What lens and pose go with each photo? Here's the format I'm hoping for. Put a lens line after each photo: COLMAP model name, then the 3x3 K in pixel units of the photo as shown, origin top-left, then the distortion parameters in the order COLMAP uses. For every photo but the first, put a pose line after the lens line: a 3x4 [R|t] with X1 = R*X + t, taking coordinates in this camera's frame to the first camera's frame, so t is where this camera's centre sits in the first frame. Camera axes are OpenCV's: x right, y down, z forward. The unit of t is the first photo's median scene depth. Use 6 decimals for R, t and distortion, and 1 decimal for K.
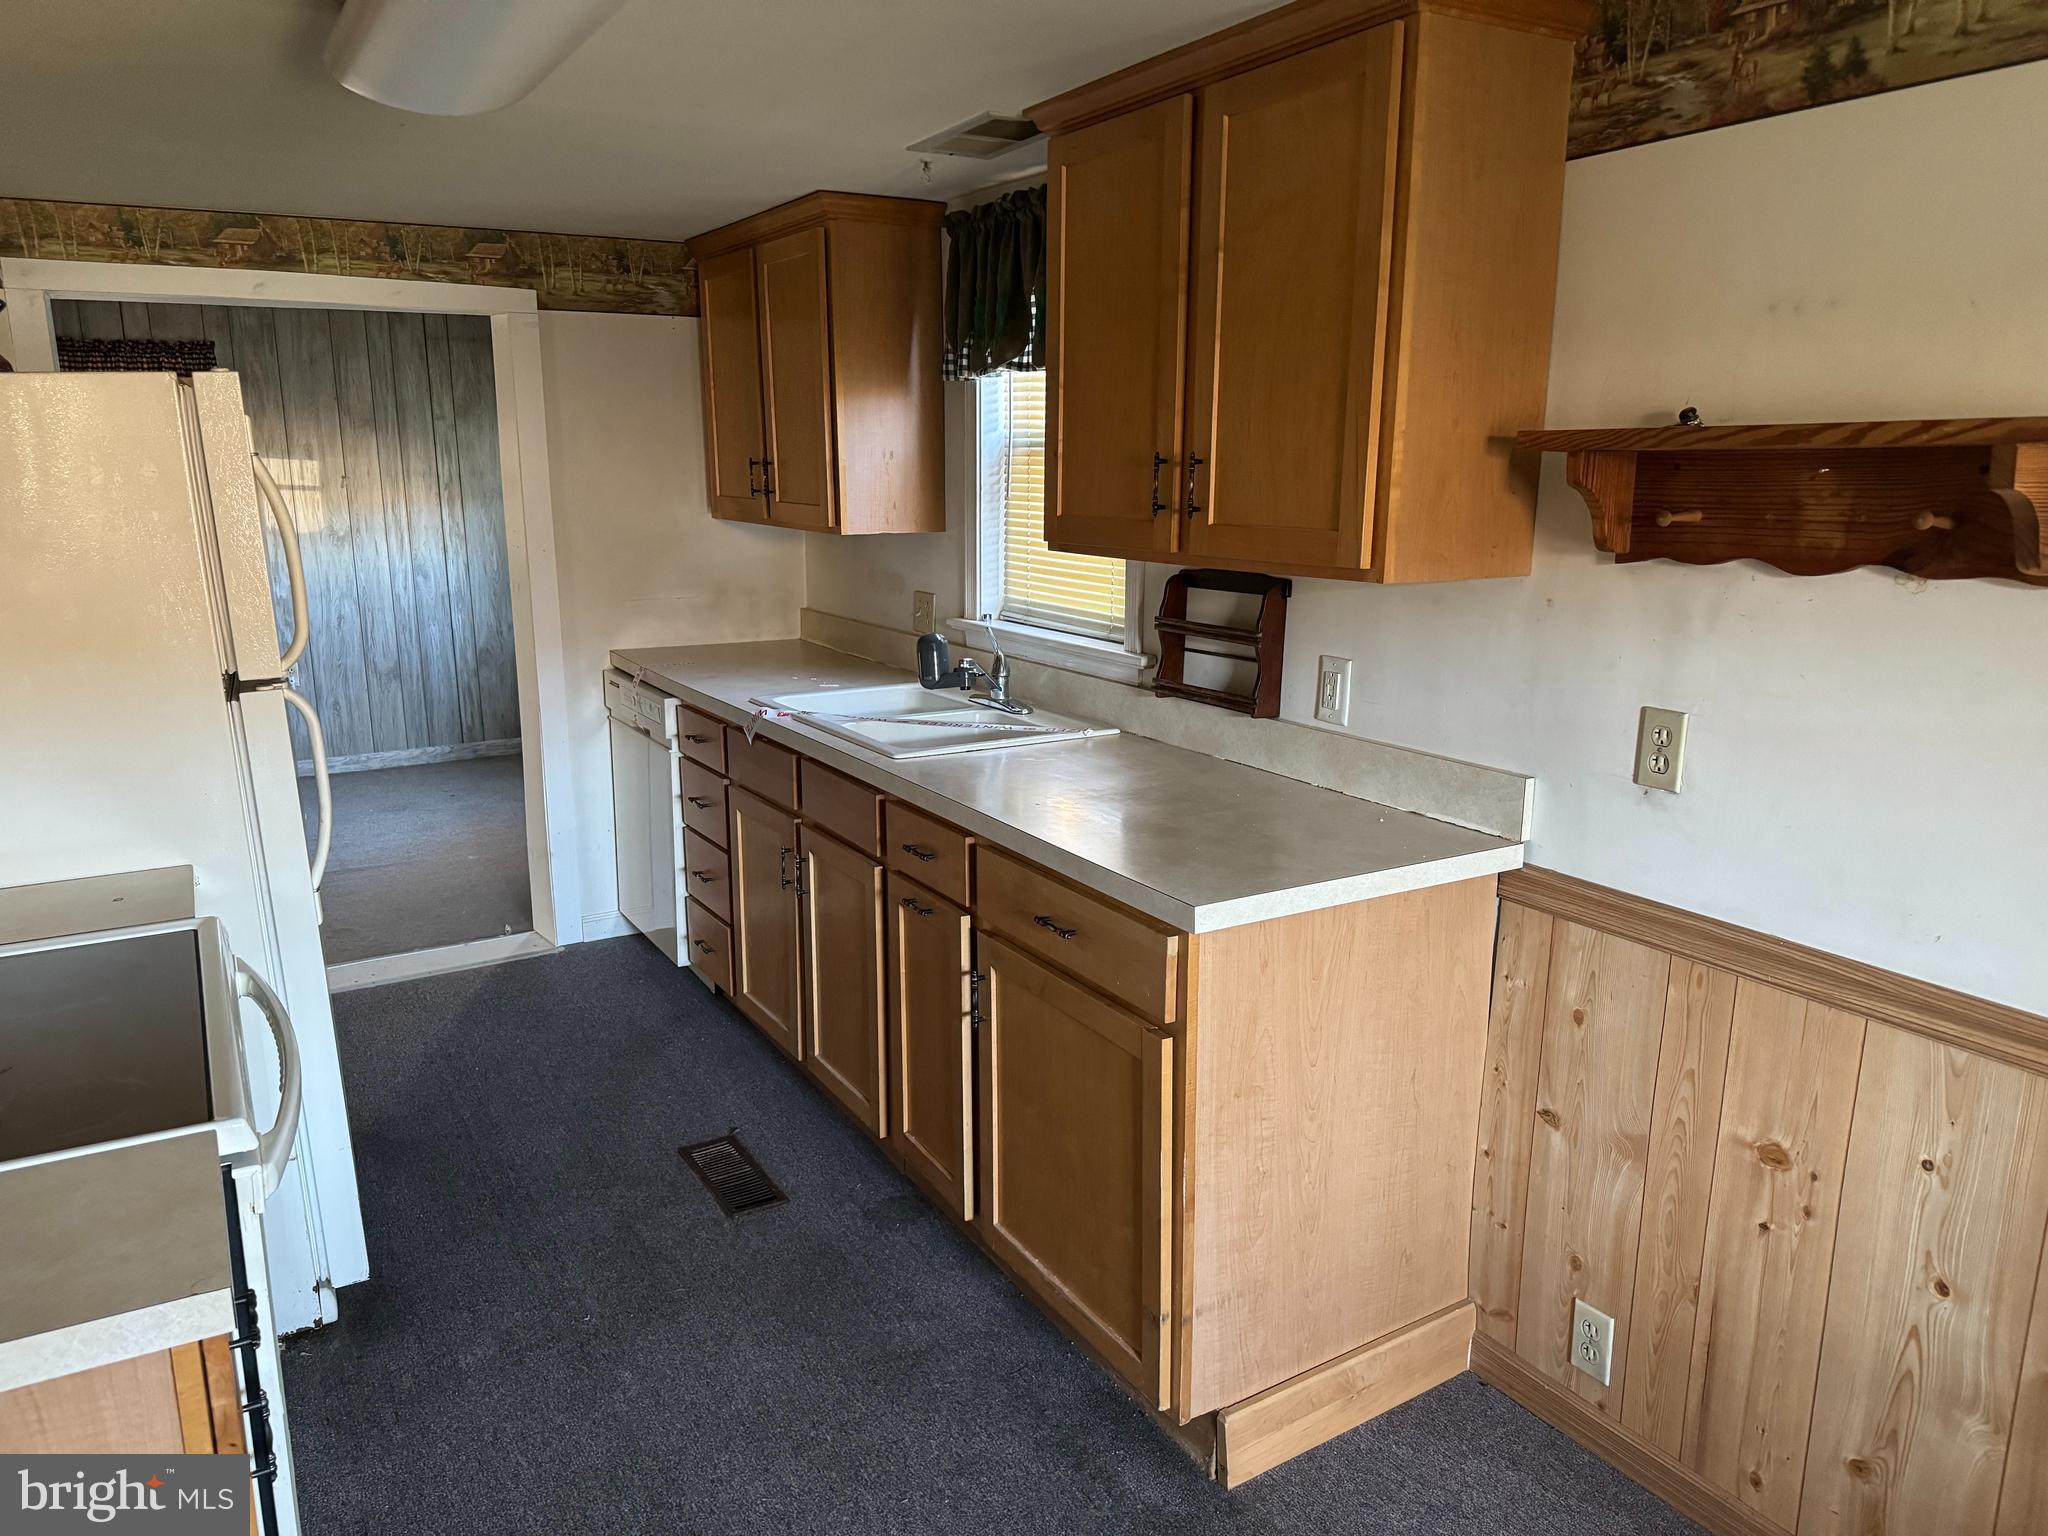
lens RADIAL K [[1452.5, 0, 1058.0], [0, 1452.5, 800.8], [0, 0, 1]] dist [0.049768, -0.070274]
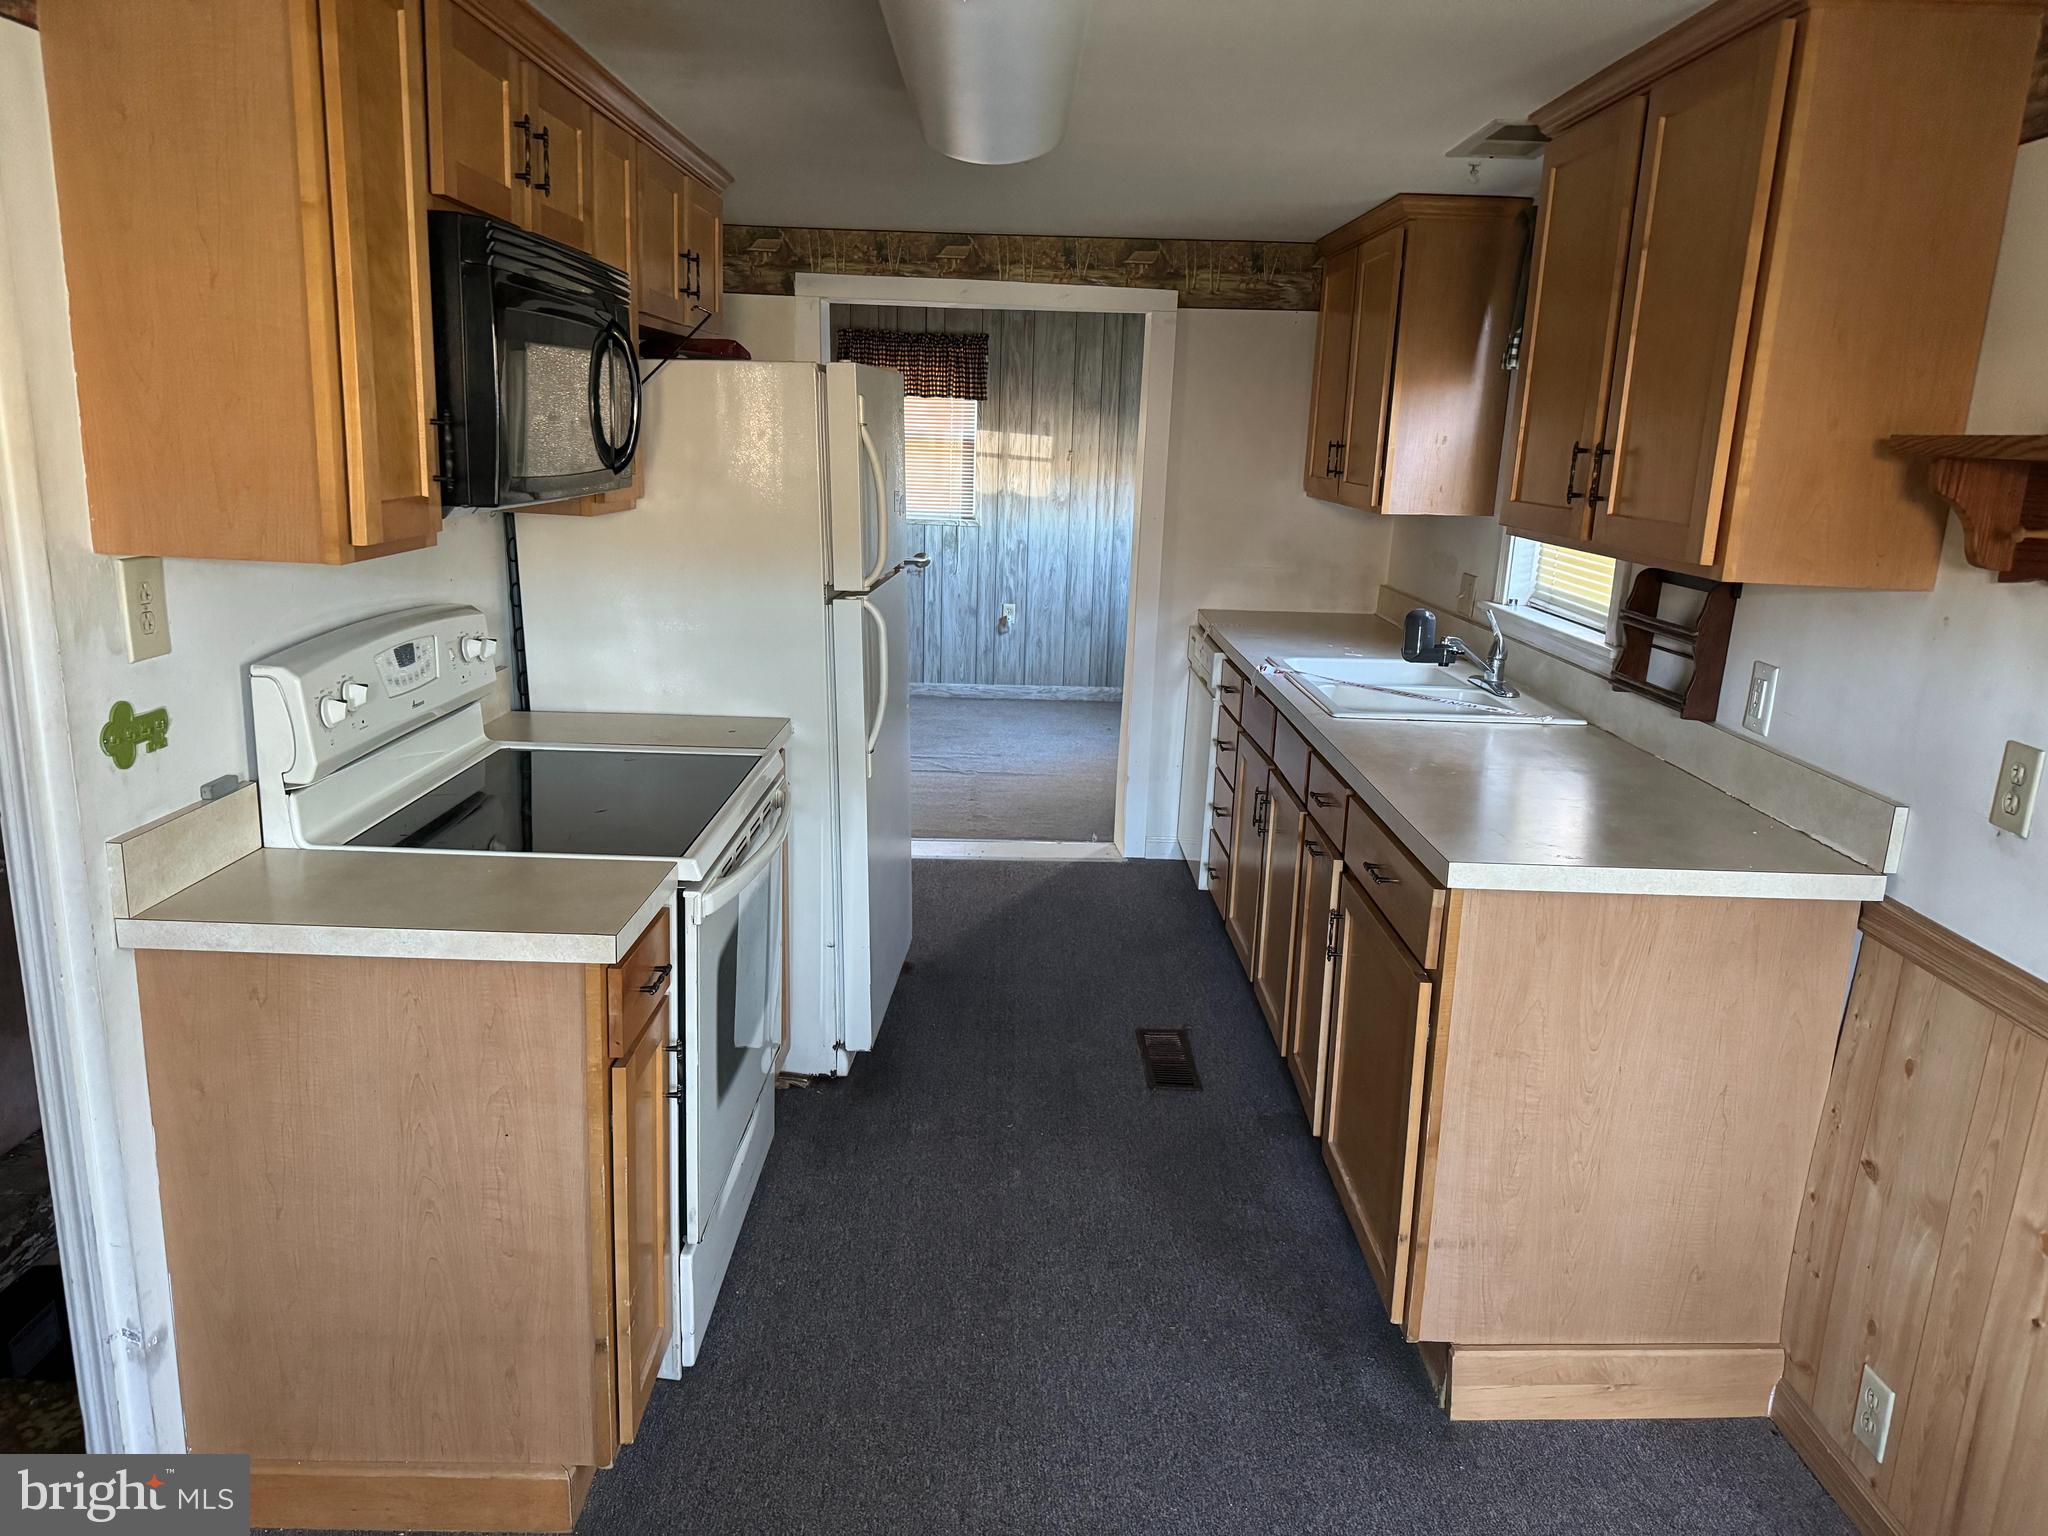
lens RADIAL K [[1423.4, 0, 1022.0], [0, 1423.4, 820.6], [0, 0, 1]] dist [0.077566, -0.146651]
pose [[0.857235, 0.162290, -0.488681, 0.204944], [-0.150189, 0.986572, 0.064180, 0.013473], [0.492535, 0.018377, 0.870098, -0.052082]]
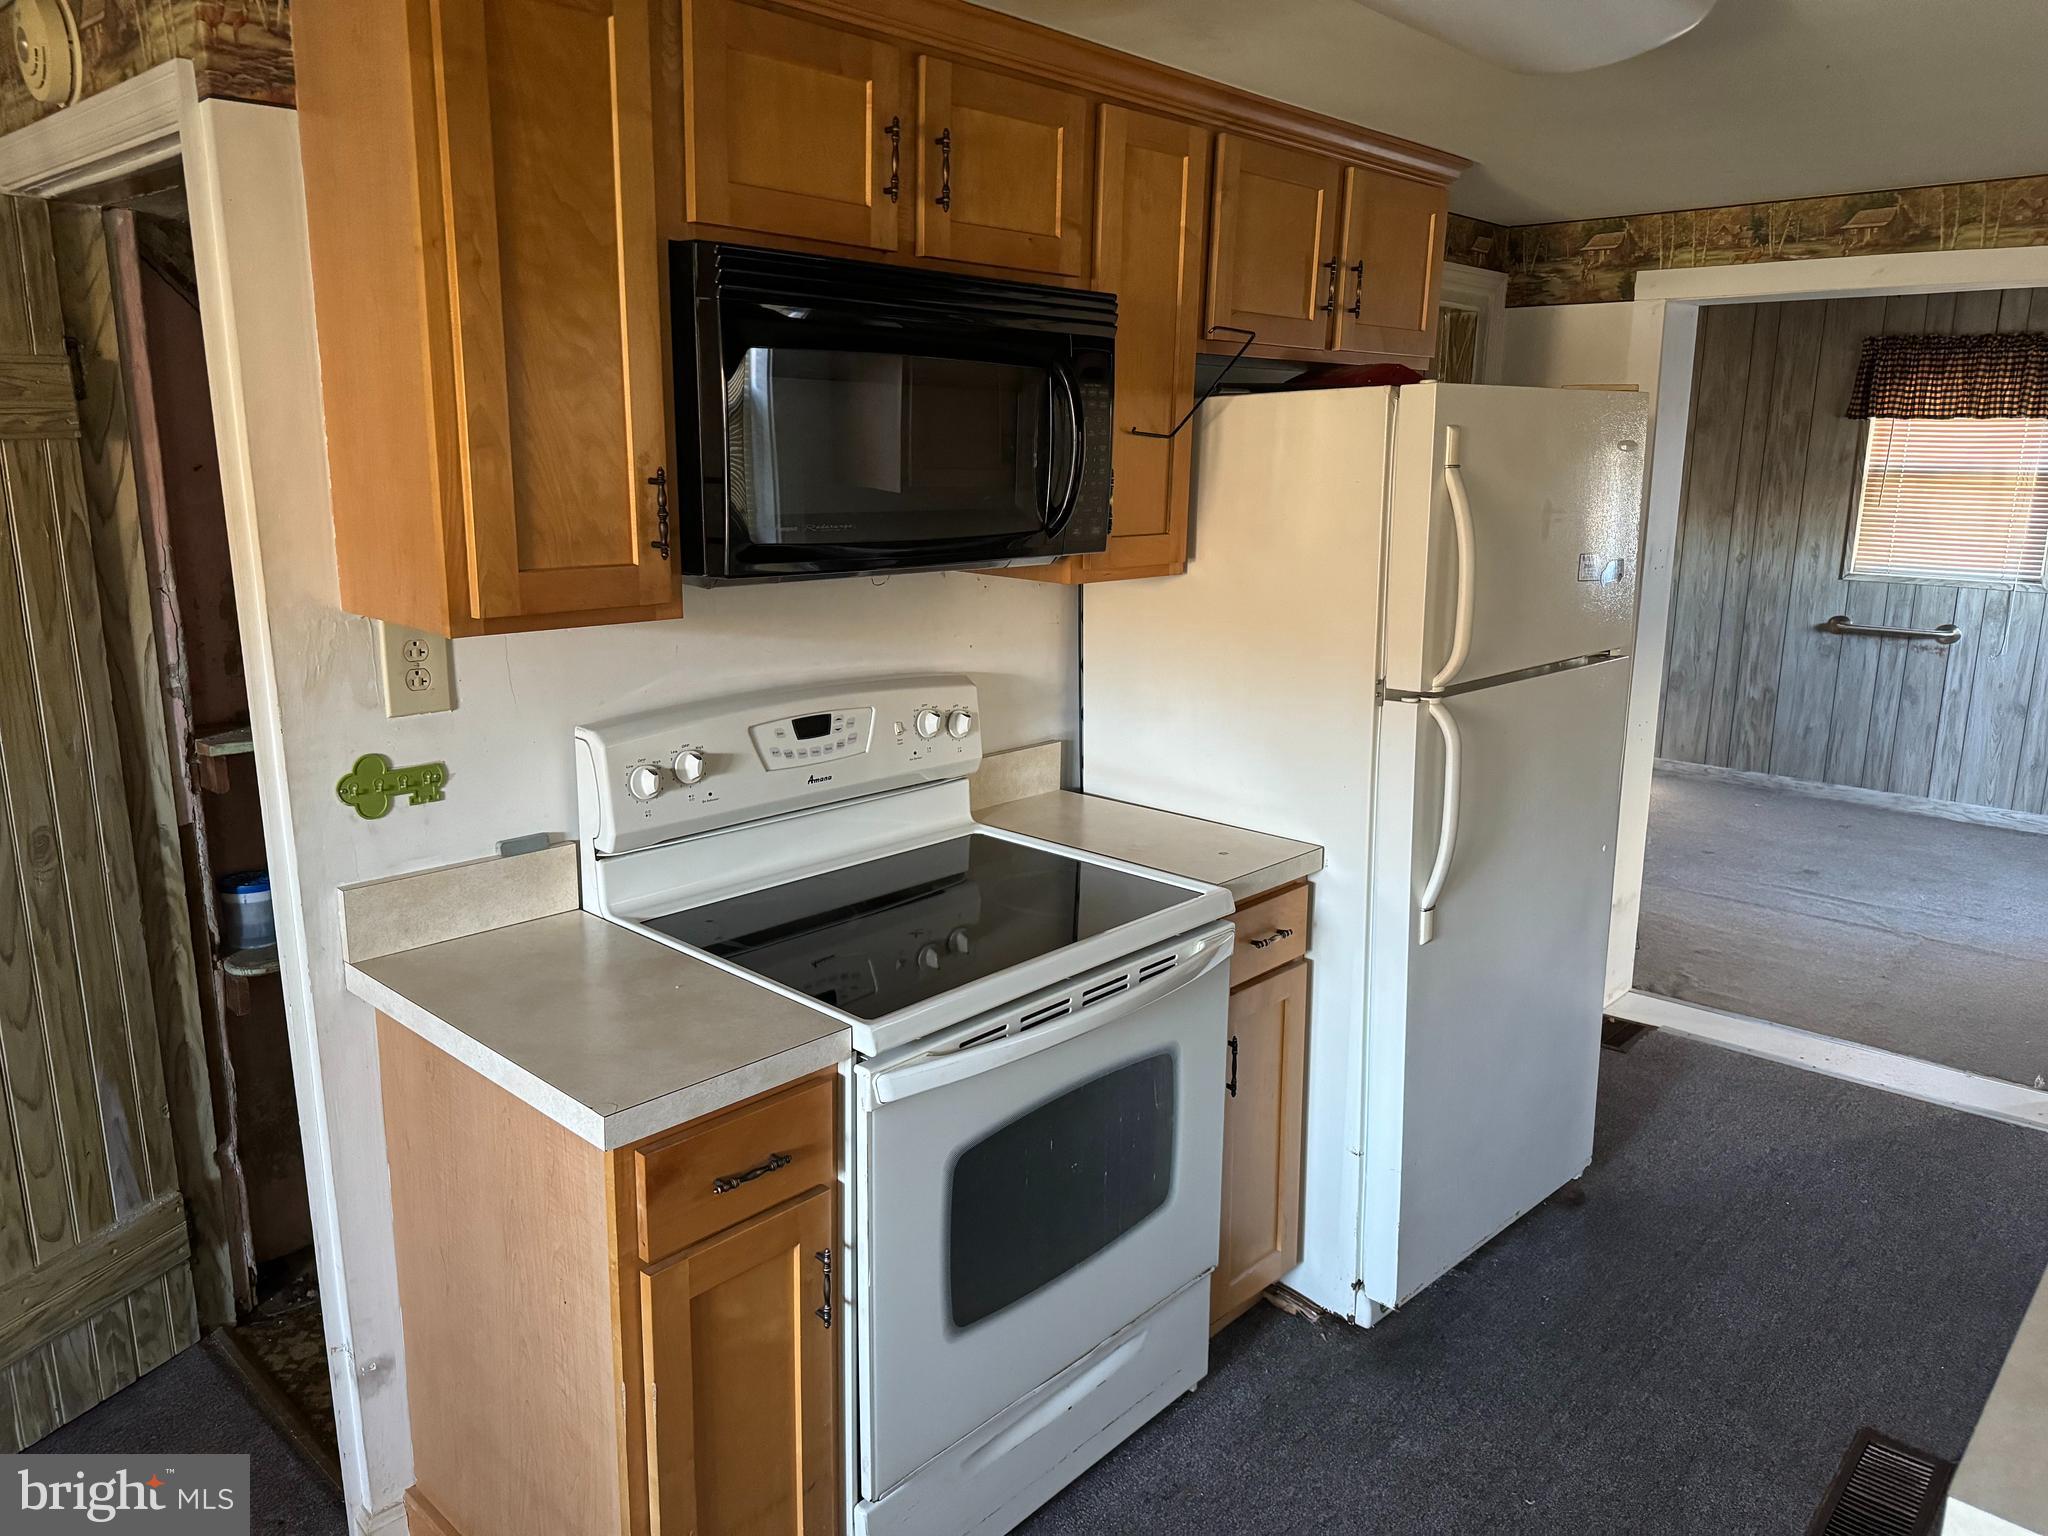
lens RADIAL K [[1430.6, 0, 995.6], [0, 1430.6, 777.3], [0, 0, 1]] dist [0.053928, -0.063894]
pose [[0.261626, 0.220523, -0.939639, 0.235491], [-0.230067, 0.959734, 0.161181, -0.089372], [0.937348, 0.174011, 0.301826, 0.336007]]
